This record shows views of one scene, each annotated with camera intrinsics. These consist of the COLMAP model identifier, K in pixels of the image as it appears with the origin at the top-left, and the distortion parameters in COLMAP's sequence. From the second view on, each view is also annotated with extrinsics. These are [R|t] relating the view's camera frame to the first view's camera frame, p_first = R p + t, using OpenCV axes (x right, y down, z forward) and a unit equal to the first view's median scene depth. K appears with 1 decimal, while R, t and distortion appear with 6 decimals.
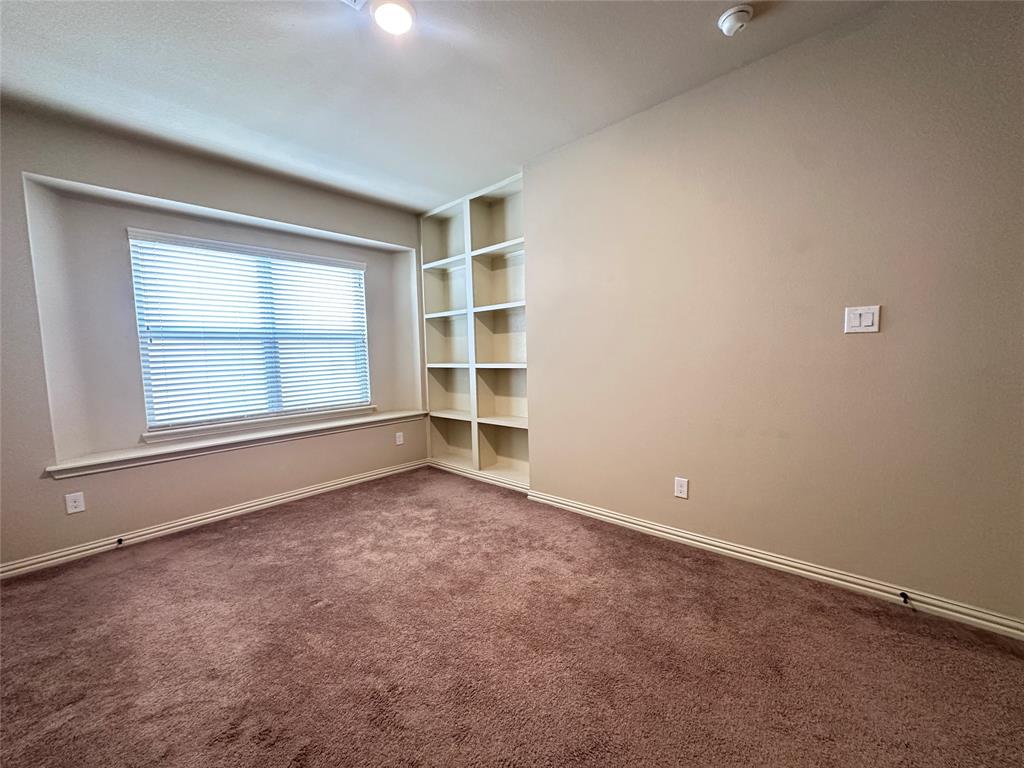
lens RADIAL K [[409.8, 0, 512.0], [0, 409.8, 384.0], [0, 0, 1]] dist [-0.001109, 0.000219]
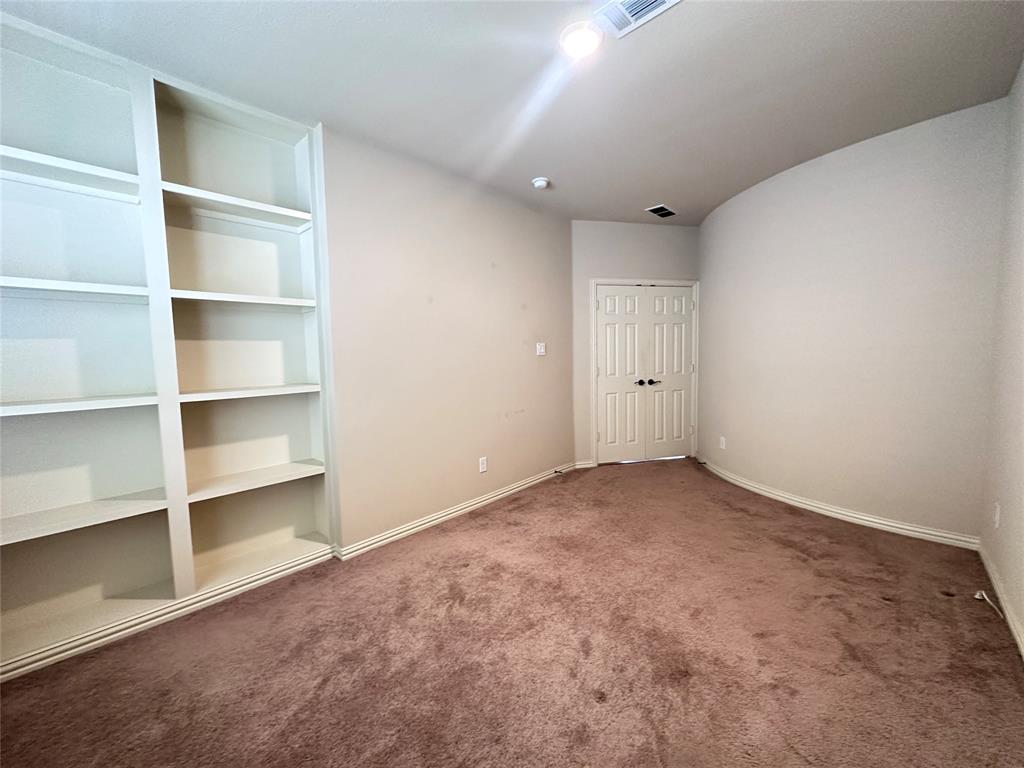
lens RADIAL K [[409.8, 0, 512.0], [0, 409.8, 384.0], [0, 0, 1]] dist [-0.001109, 0.000219]
pose [[-0.000705, -0.043807, 0.999040, -0.796772], [0.101110, 0.993917, 0.043654, -0.054832], [-0.994875, 0.101044, 0.003728, 0.733455]]
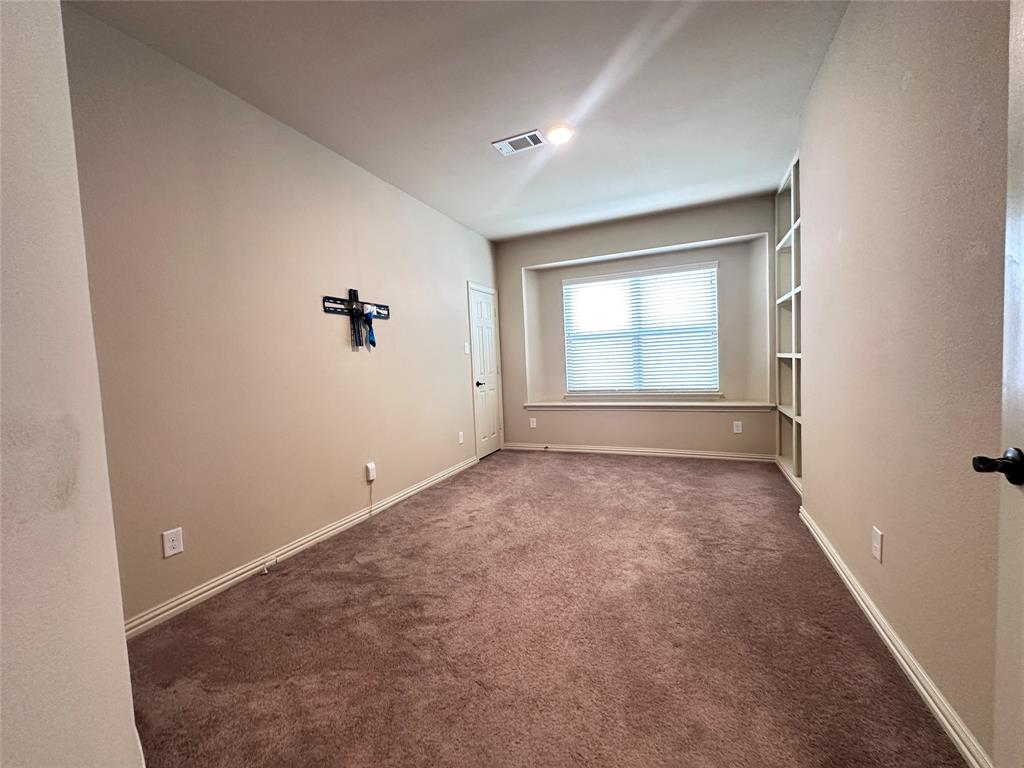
lens RADIAL K [[409.8, 0, 512.0], [0, 409.8, 384.0], [0, 0, 1]] dist [-0.001109, 0.000219]
pose [[0.322475, 0.065584, -0.944303, 0.695904], [-0.035758, 0.997729, 0.057083, -0.016167], [0.945902, 0.015359, 0.324088, 0.191886]]
